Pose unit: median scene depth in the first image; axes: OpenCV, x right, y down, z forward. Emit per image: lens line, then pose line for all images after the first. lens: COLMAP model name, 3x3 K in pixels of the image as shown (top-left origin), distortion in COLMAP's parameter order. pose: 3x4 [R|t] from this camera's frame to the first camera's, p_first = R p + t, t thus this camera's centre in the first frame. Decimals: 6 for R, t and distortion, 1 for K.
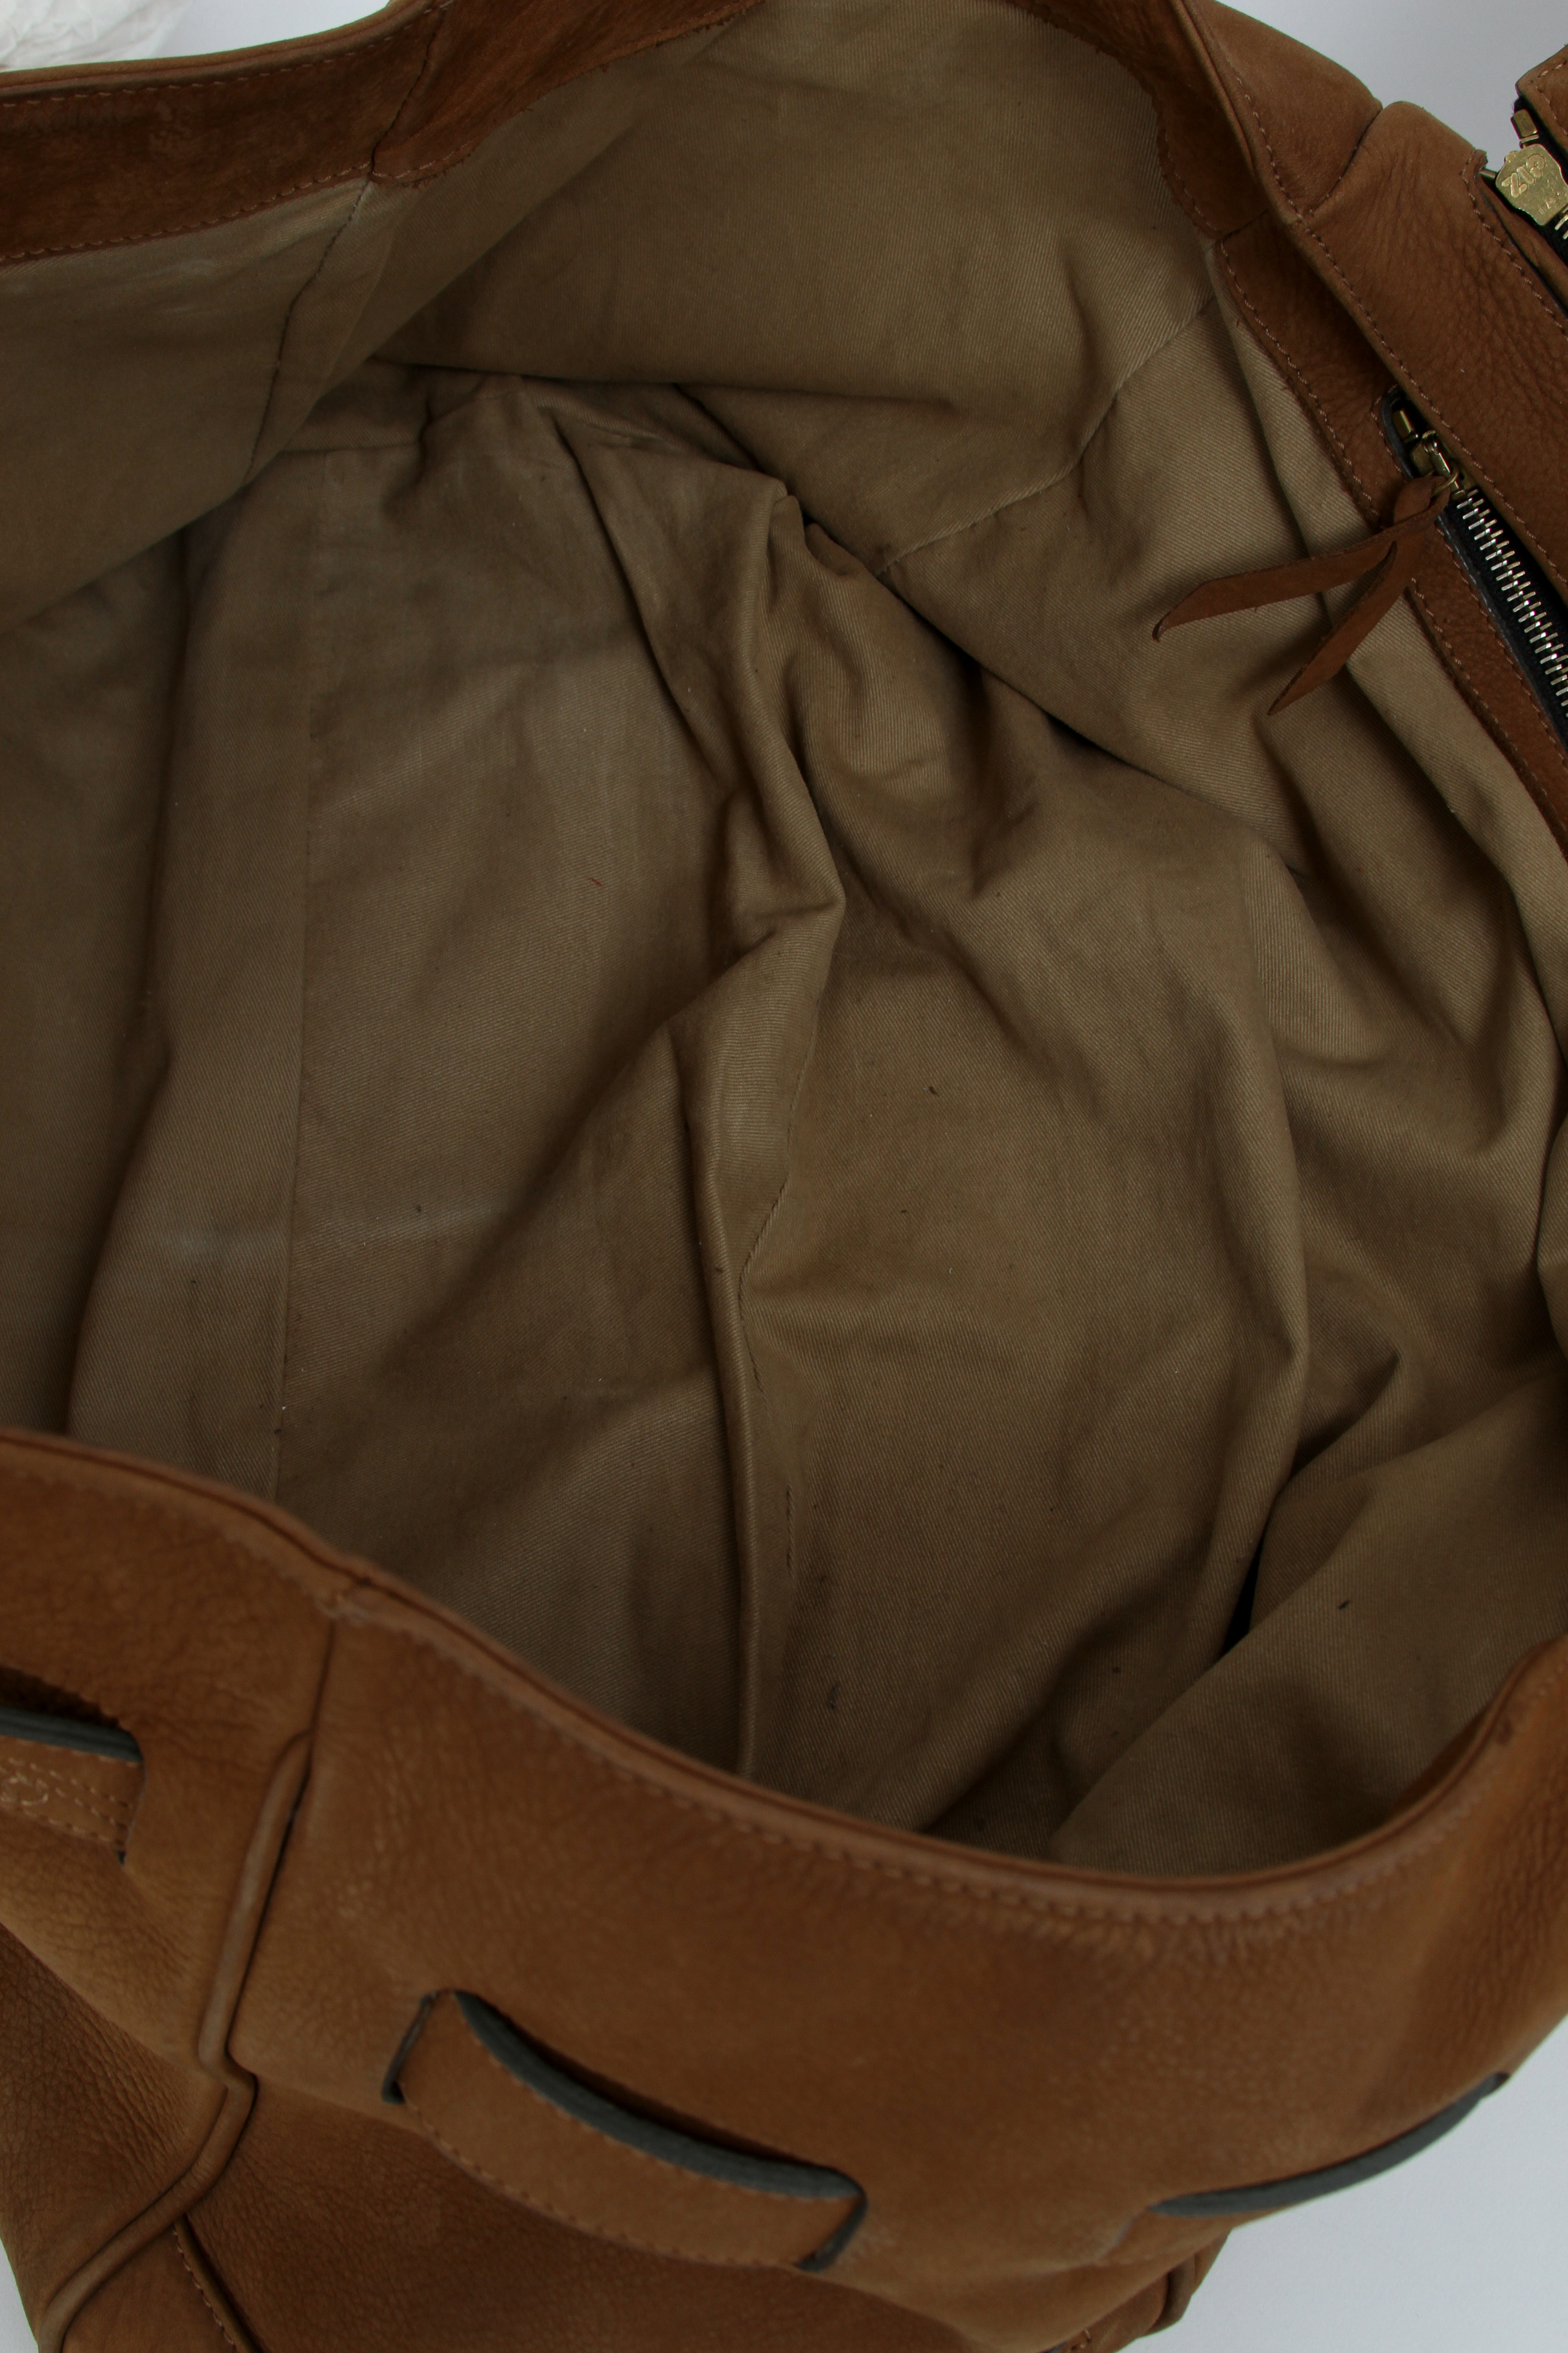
lens RADIAL K [[2987.7, 0, 785.3], [0, 2987.7, 1115.7], [0, 0, 1]] dist [-0.120405, 0.002537]
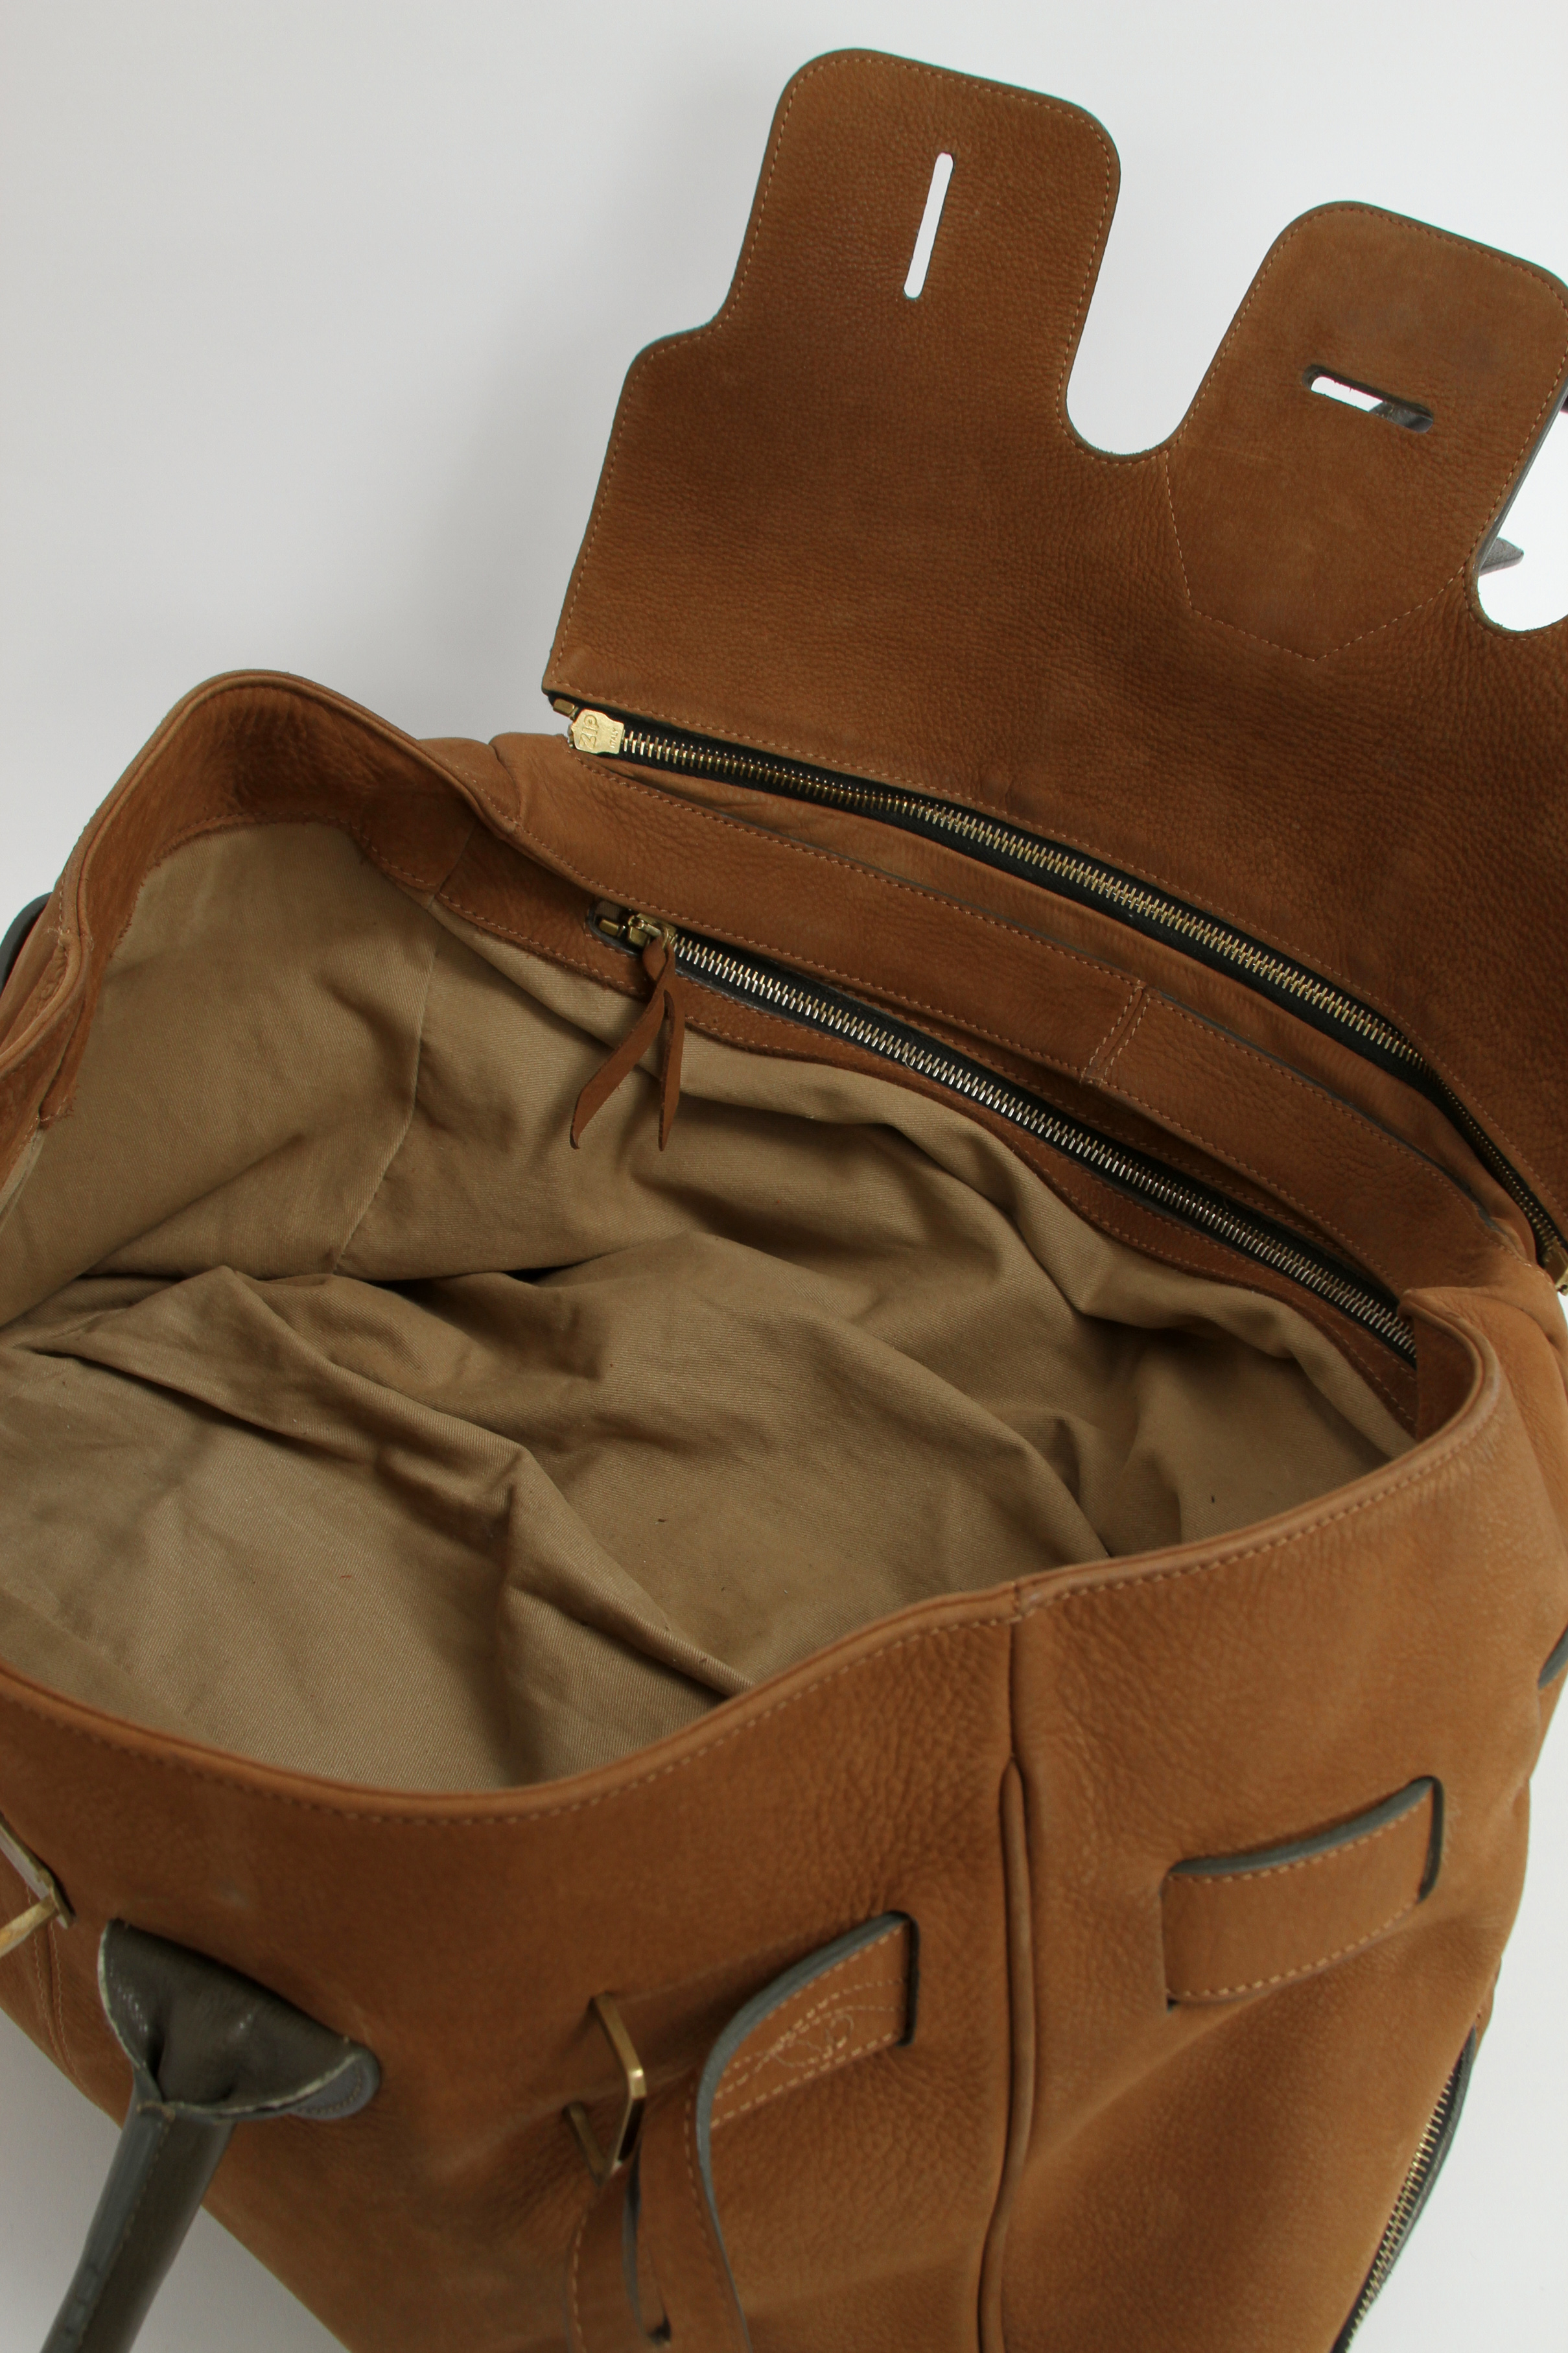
lens RADIAL K [[2987.7, 0, 785.3], [0, 2987.7, 1115.7], [0, 0, 1]] dist [-0.120405, 0.002537]
pose [[0.670868, -0.545888, 0.501938, -0.478719], [0.672561, 0.733019, -0.101711, 0.031013], [-0.312407, 0.405819, 0.858902, -0.202410]]
